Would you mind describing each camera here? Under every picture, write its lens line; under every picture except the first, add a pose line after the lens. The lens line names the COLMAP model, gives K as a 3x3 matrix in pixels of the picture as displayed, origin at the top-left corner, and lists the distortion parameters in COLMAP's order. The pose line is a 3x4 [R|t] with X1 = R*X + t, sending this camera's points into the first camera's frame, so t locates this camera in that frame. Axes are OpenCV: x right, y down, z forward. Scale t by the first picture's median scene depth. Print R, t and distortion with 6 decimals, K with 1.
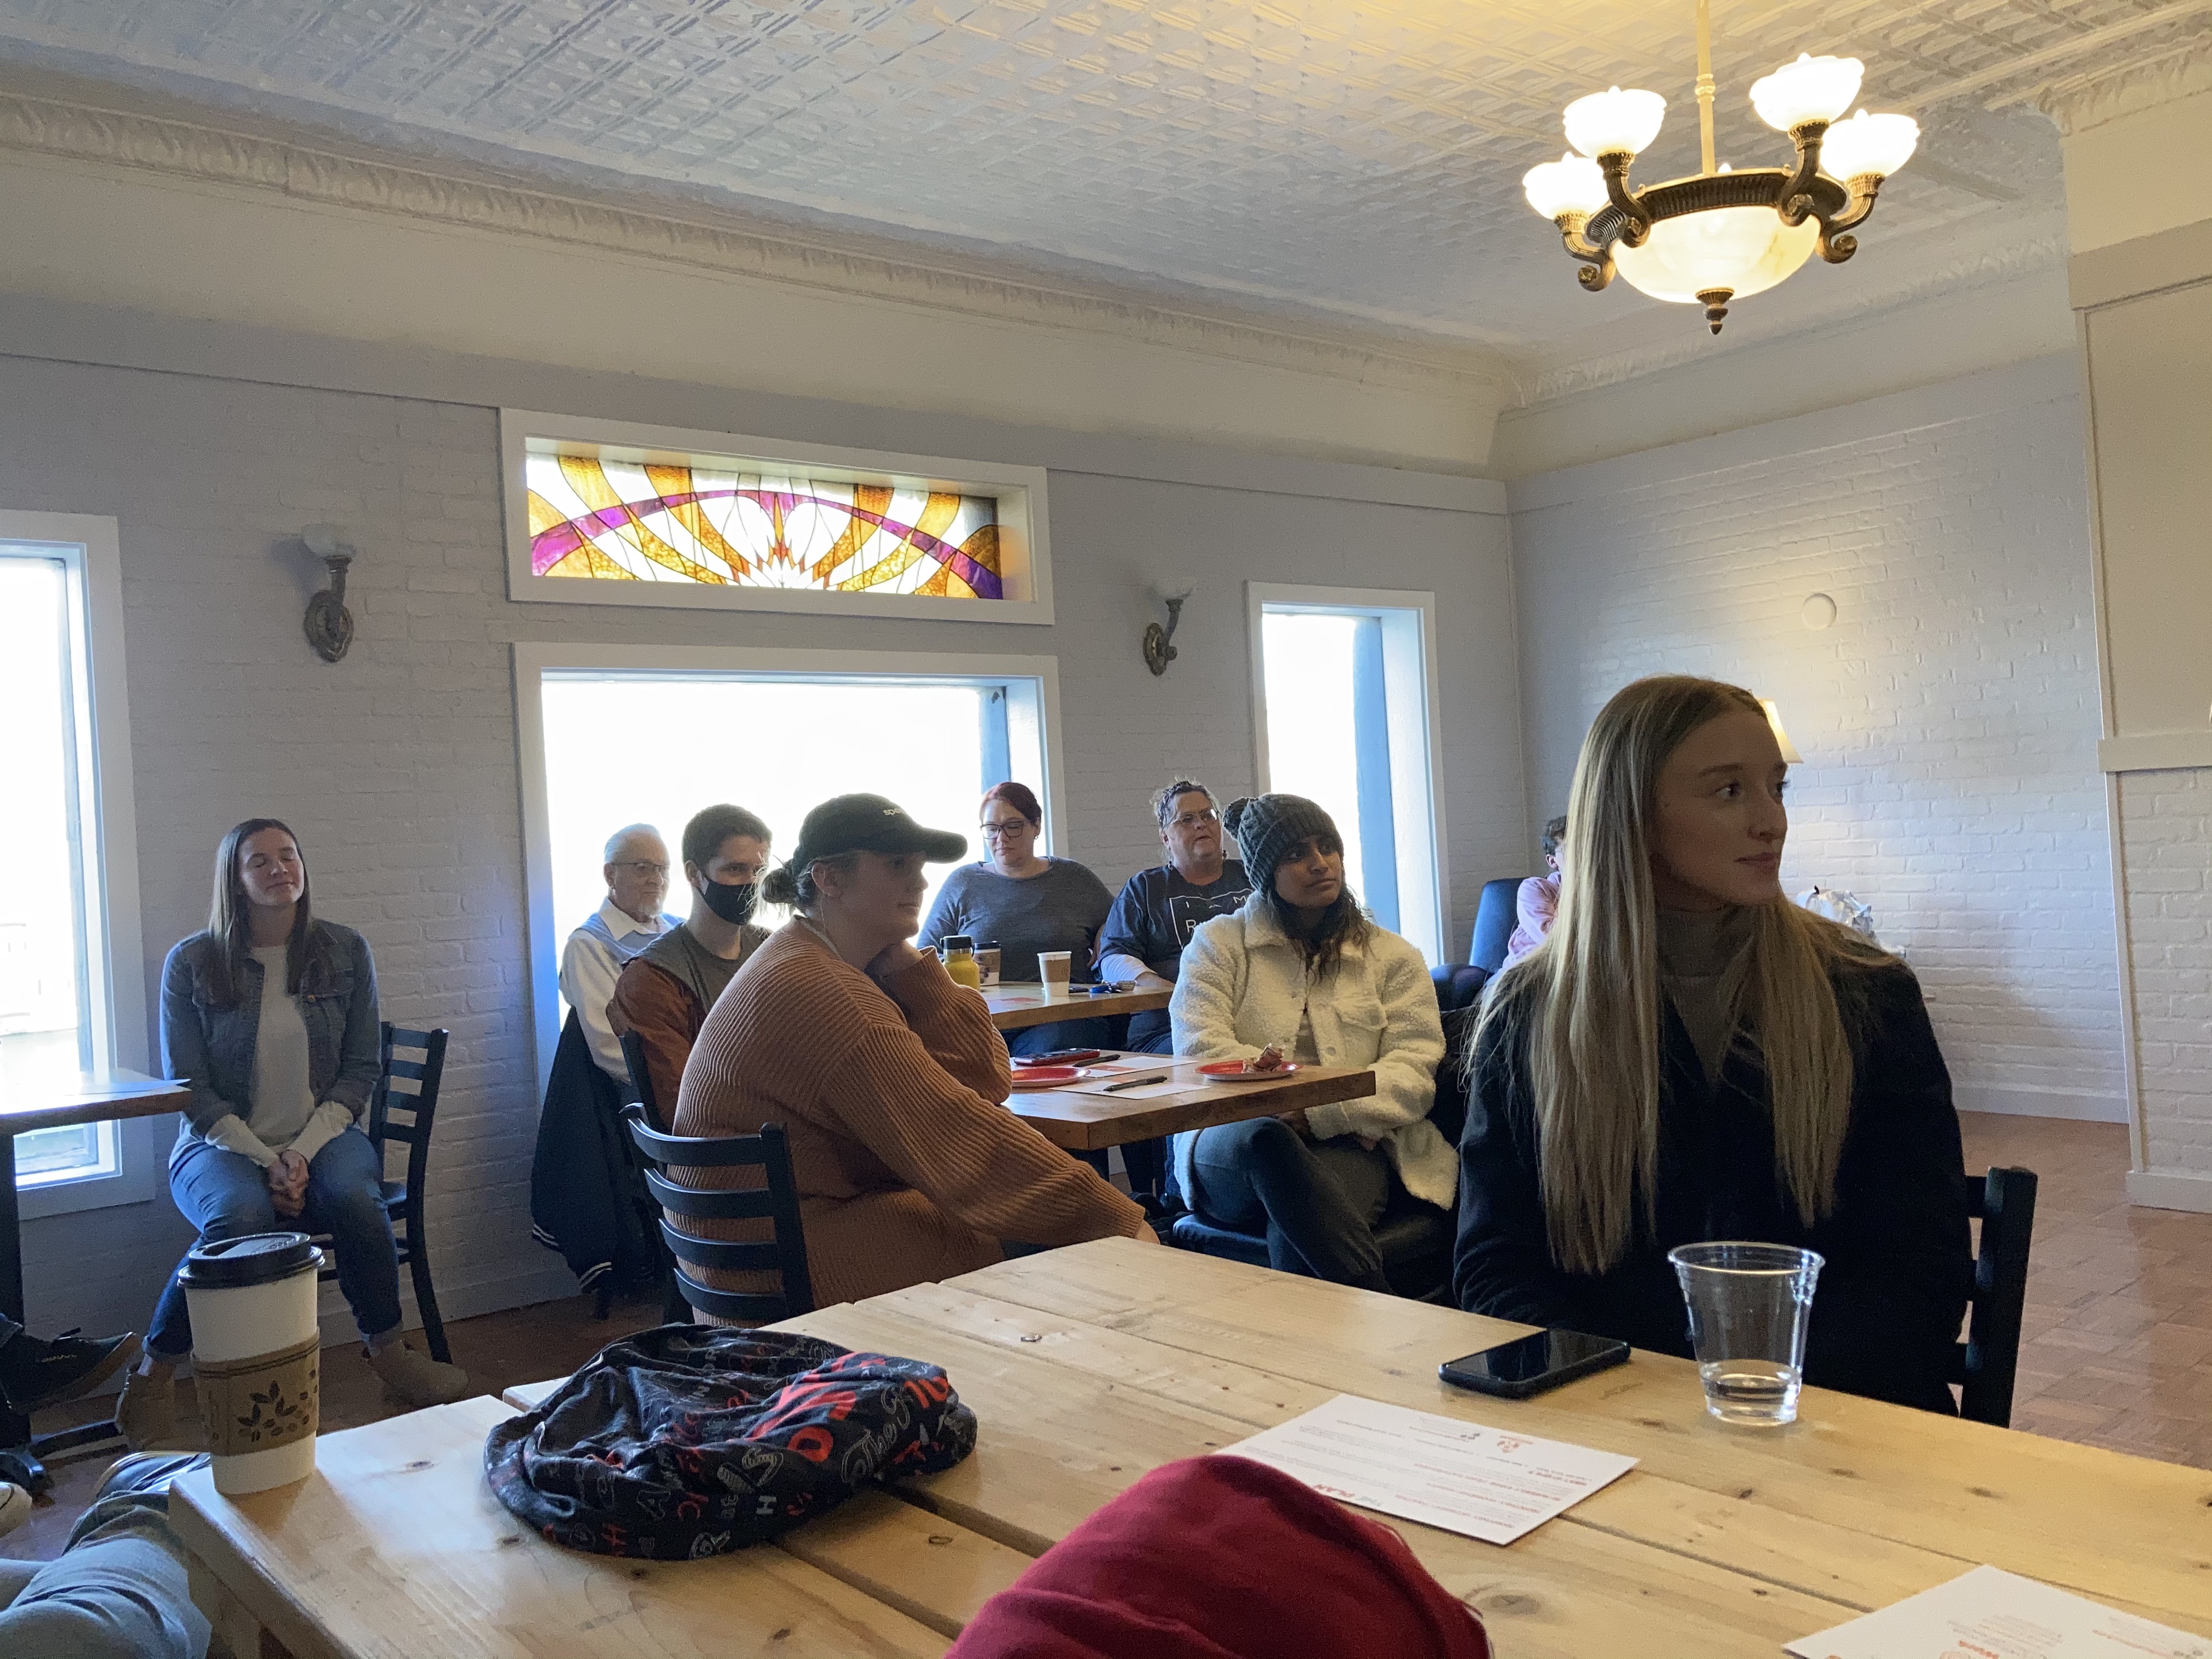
lens RADIAL K [[1787.3, 0, 1123.9], [0, 1787.3, 822.5], [0, 0, 1]] dist [0.036748, 0.011507]
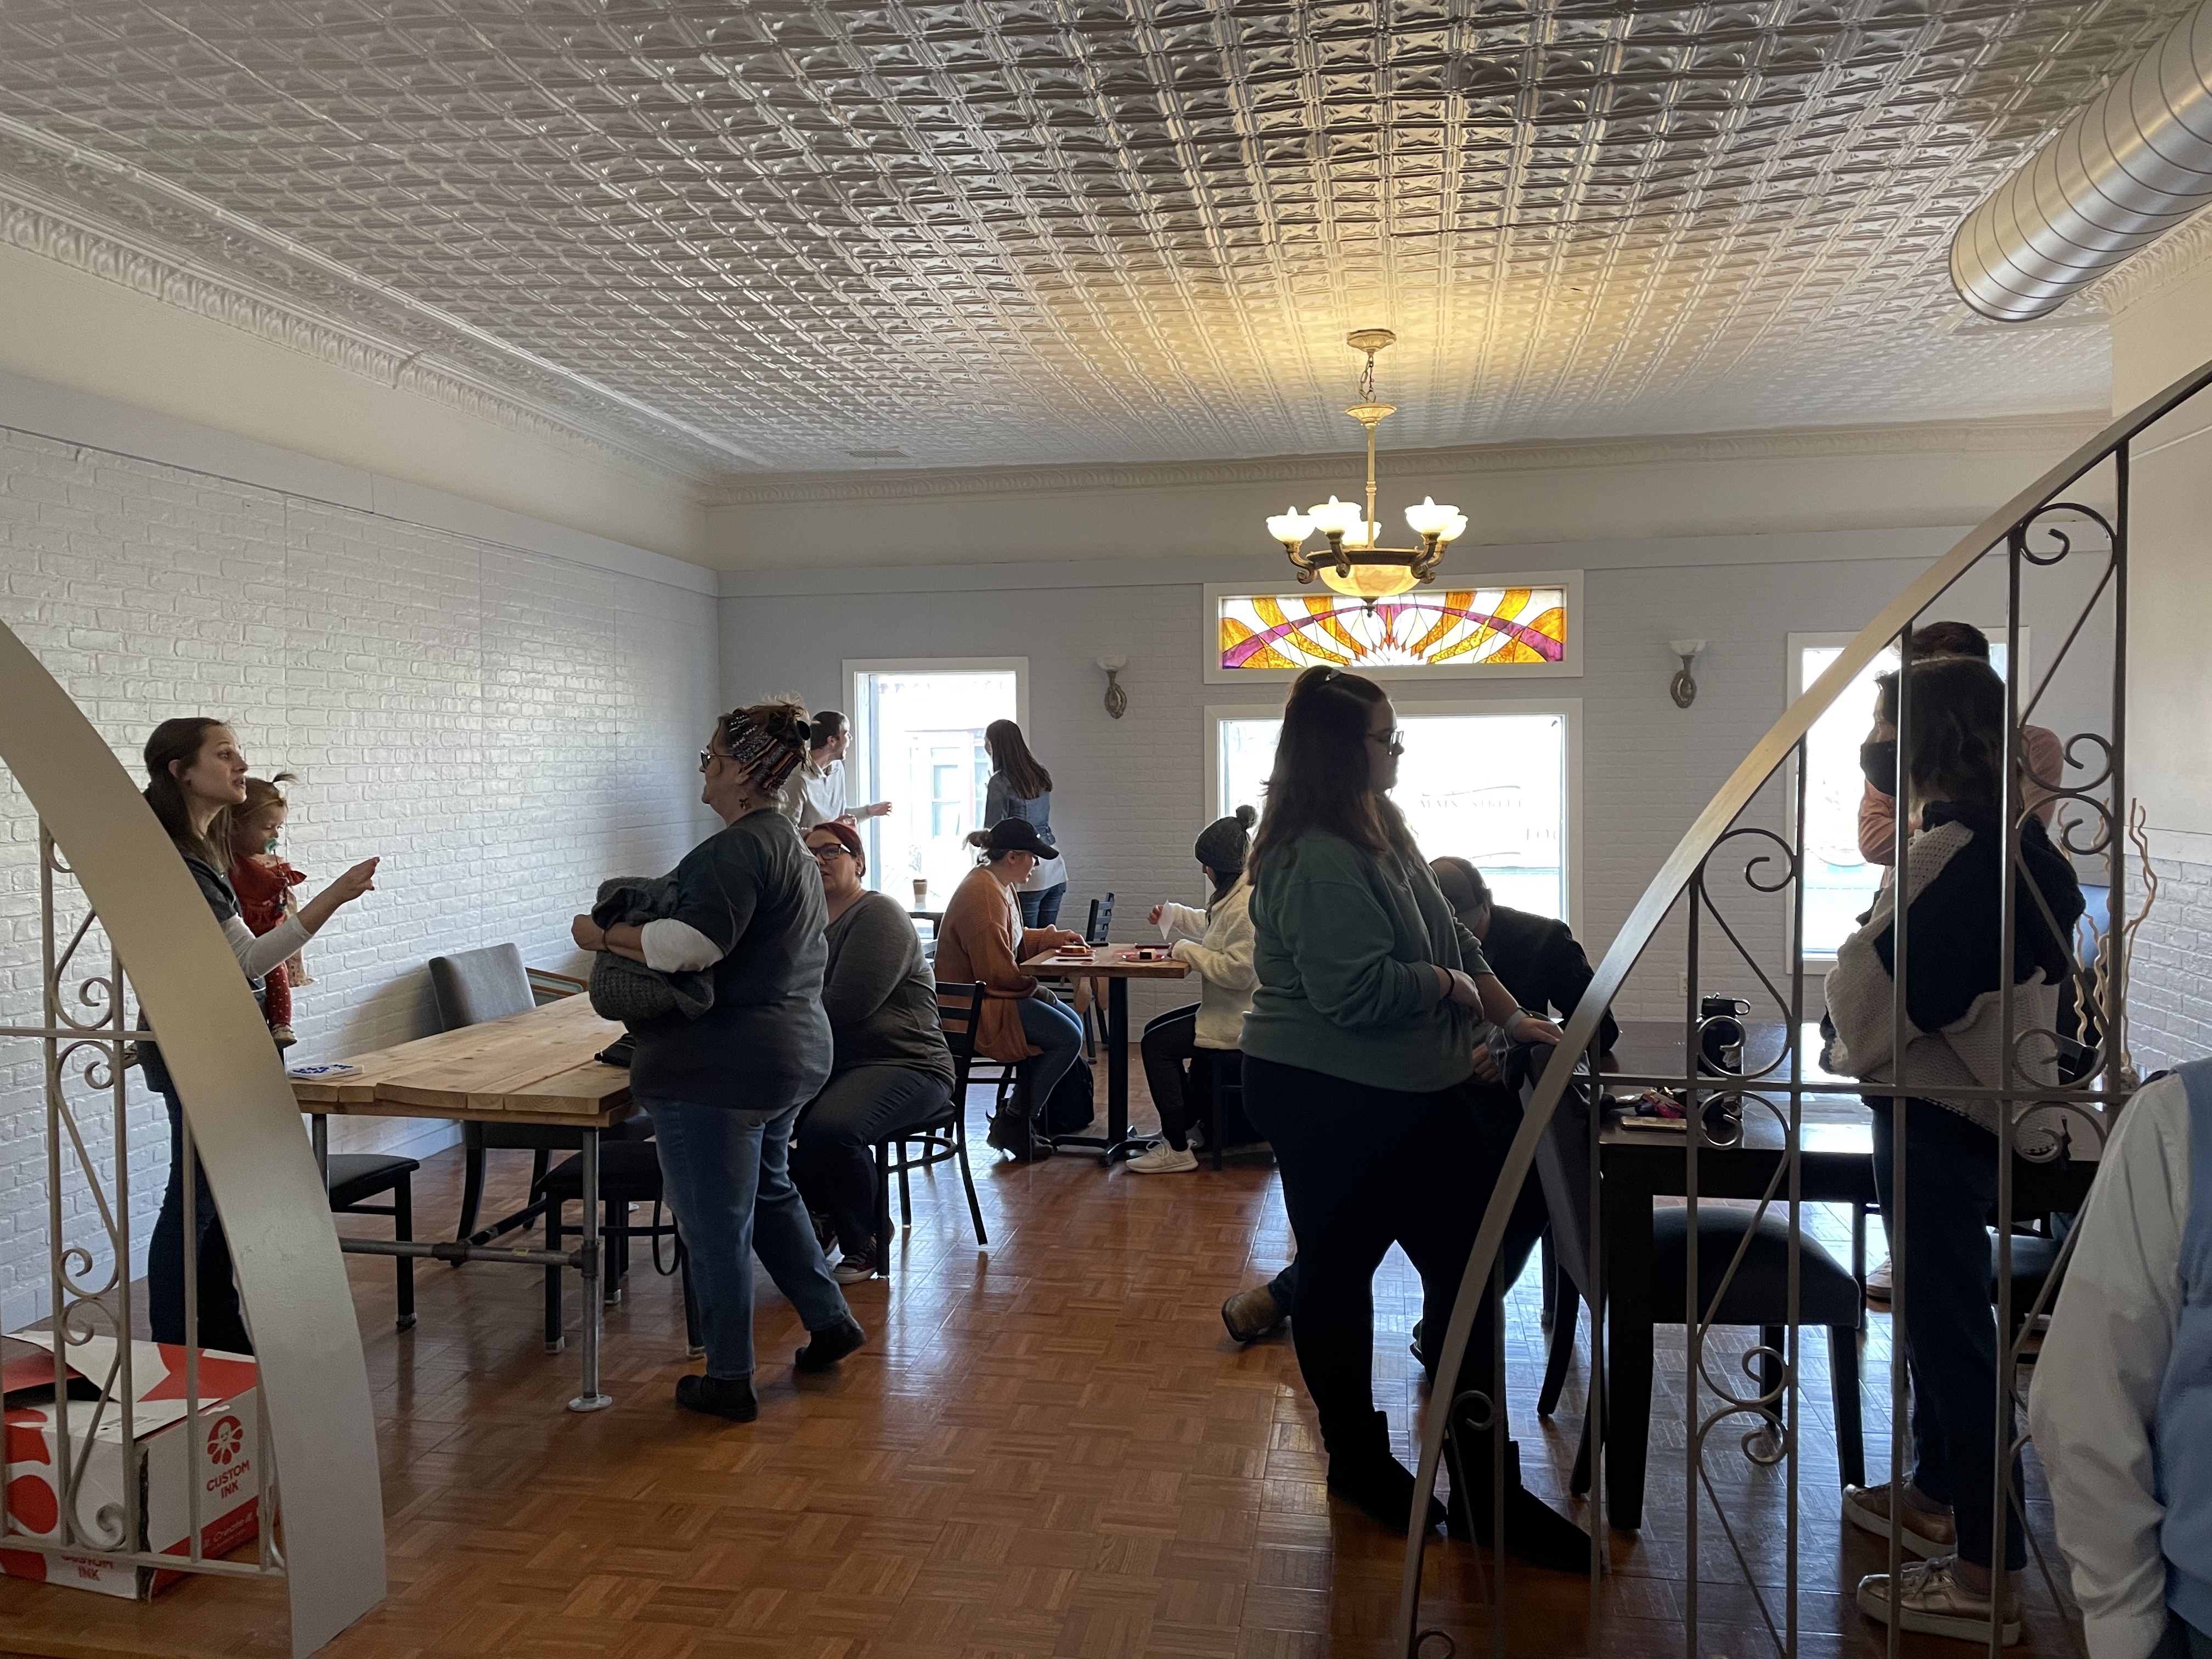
lens RADIAL K [[1666.0, 0, 1096.2], [0, 1666.0, 830.5], [0, 0, 1]] dist [0.023322, -0.046703]
pose [[0.651245, 0.080278, -0.754610, 0.814288], [-0.016949, 0.995680, 0.091296, -0.114052], [0.758678, -0.046666, 0.649792, -0.210103]]
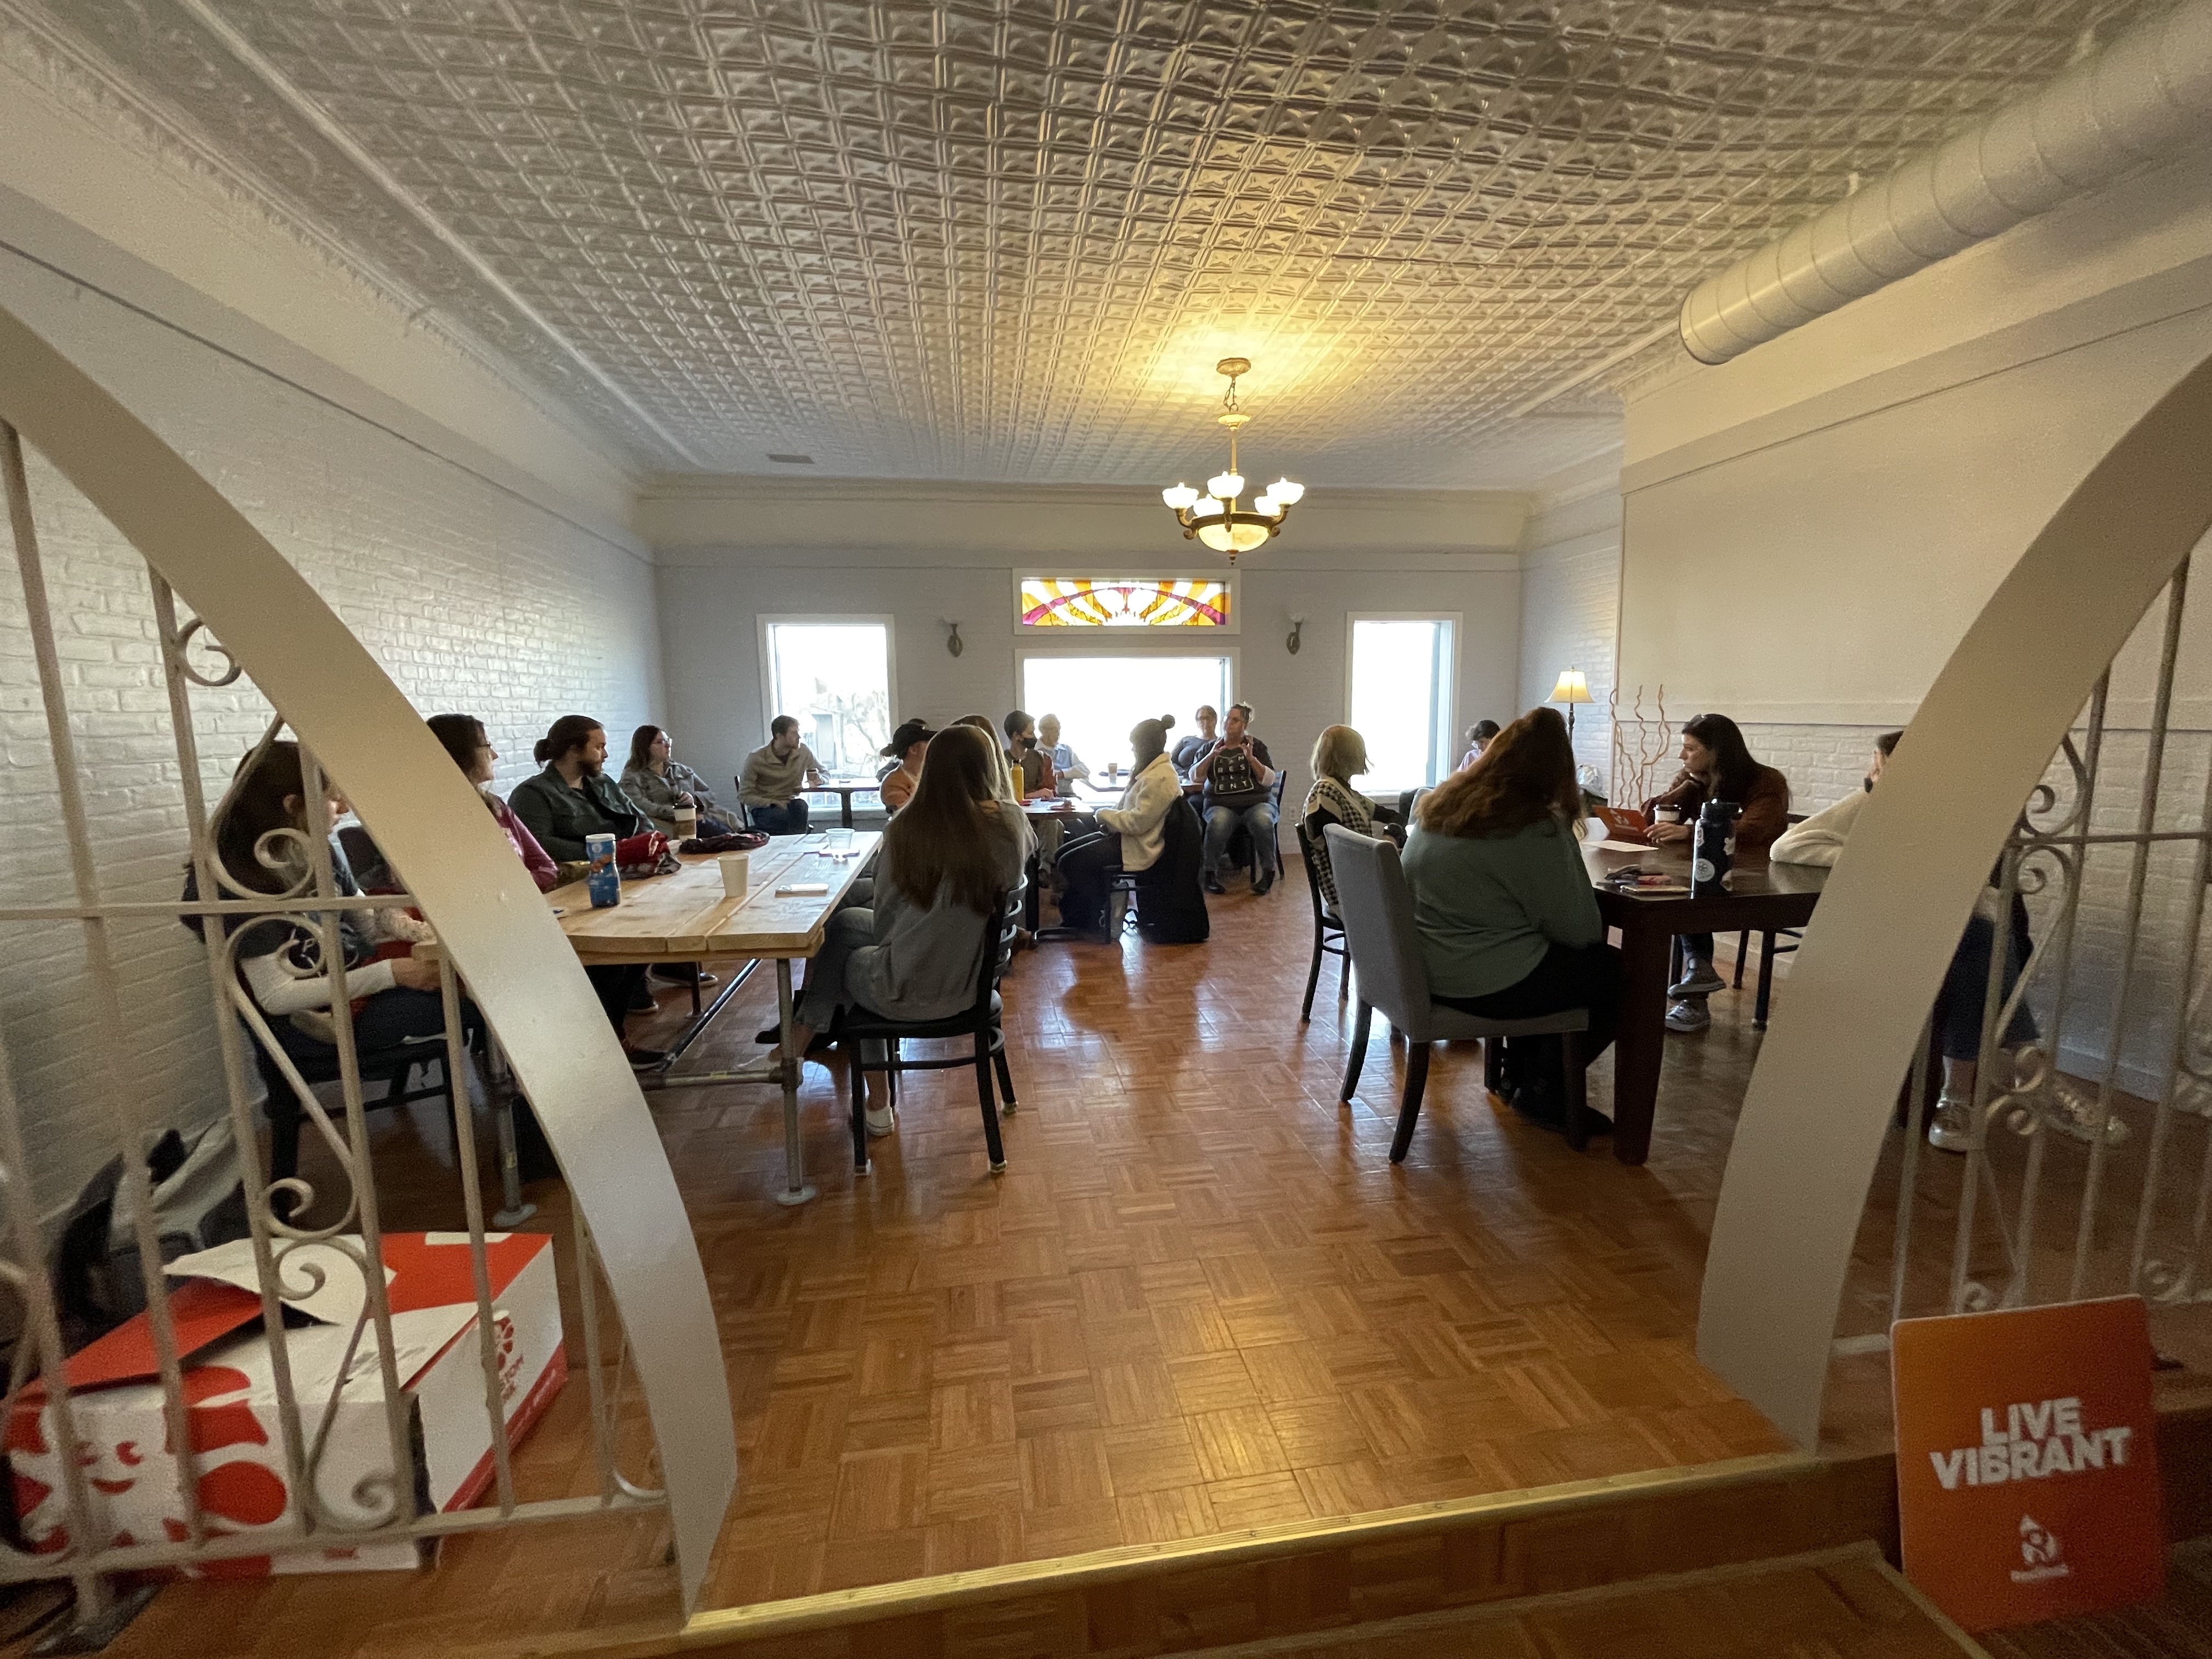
lens RADIAL K [[896.1, 0, 1110.8], [0, 896.1, 837.9], [0, 0, 1]] dist [-0.001616, -0.000247]
pose [[0.860686, 0.113595, -0.496301, 0.494130], [-0.026693, 0.983520, 0.178821, -0.056332], [0.508435, -0.140661, 0.849534, -0.190240]]
